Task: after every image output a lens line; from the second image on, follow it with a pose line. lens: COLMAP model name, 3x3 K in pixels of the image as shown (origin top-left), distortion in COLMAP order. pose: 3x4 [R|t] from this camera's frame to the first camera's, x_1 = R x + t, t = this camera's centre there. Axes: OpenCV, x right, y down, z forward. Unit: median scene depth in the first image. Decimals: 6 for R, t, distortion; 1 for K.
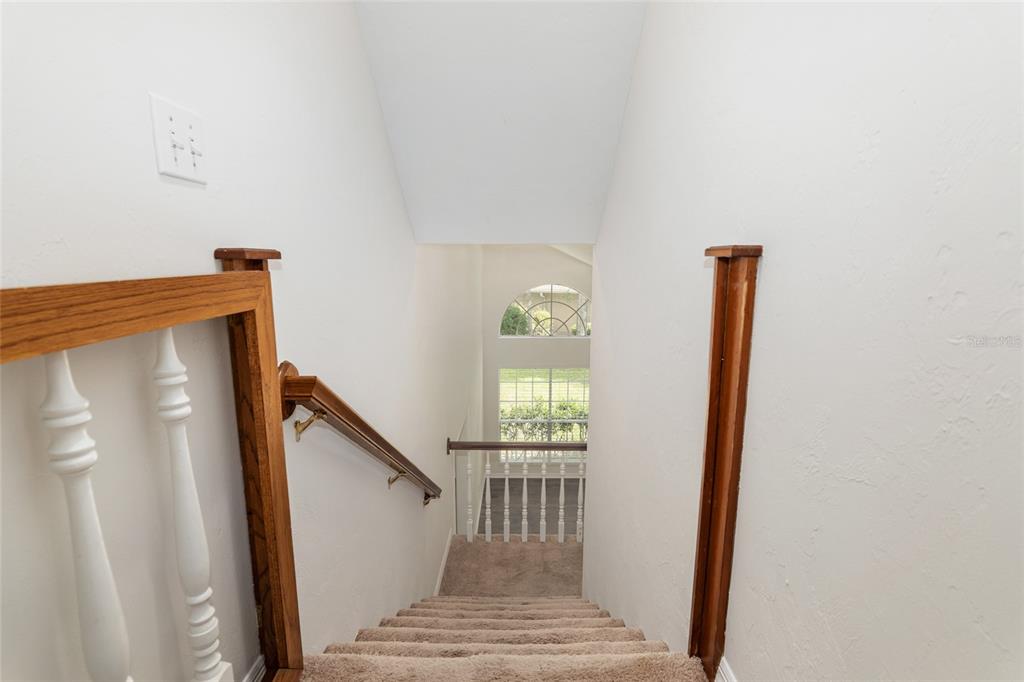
lens RADIAL K [[481.9, 0, 507.2], [0, 481.9, 342.7], [0, 0, 1]] dist [-0.002516, -0.000259]
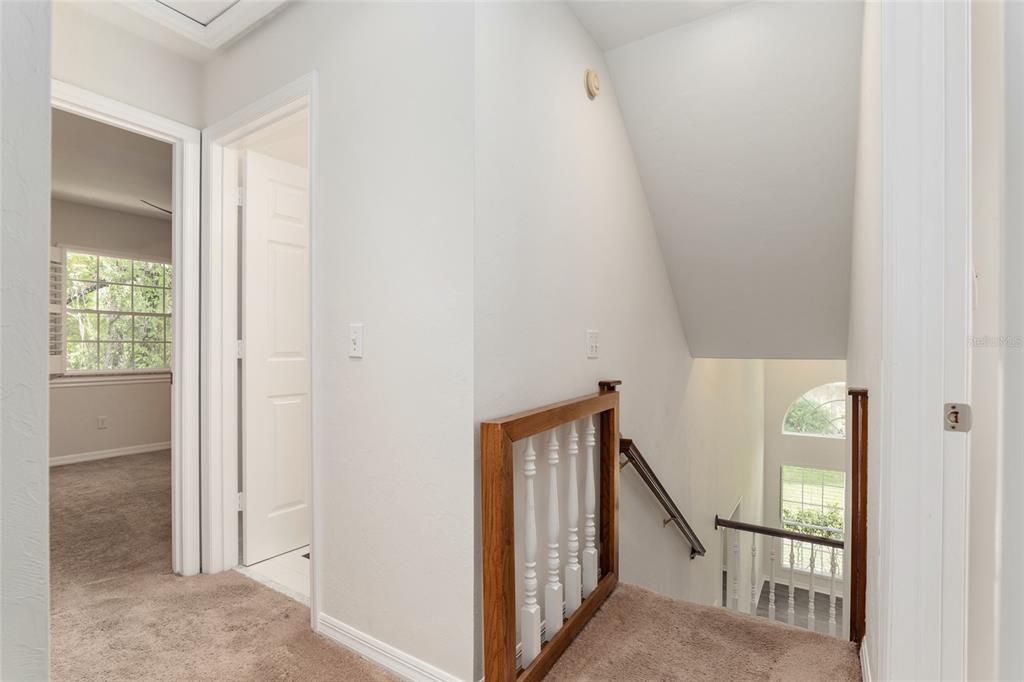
lens RADIAL K [[481.9, 0, 507.2], [0, 481.9, 342.7], [0, 0, 1]] dist [-0.002516, -0.000259]
pose [[0.843025, 0.001667, -0.537872, 0.121674], [-0.093818, 0.985122, -0.143991, 0.003568], [0.529629, 0.171850, 0.830639, -0.490634]]
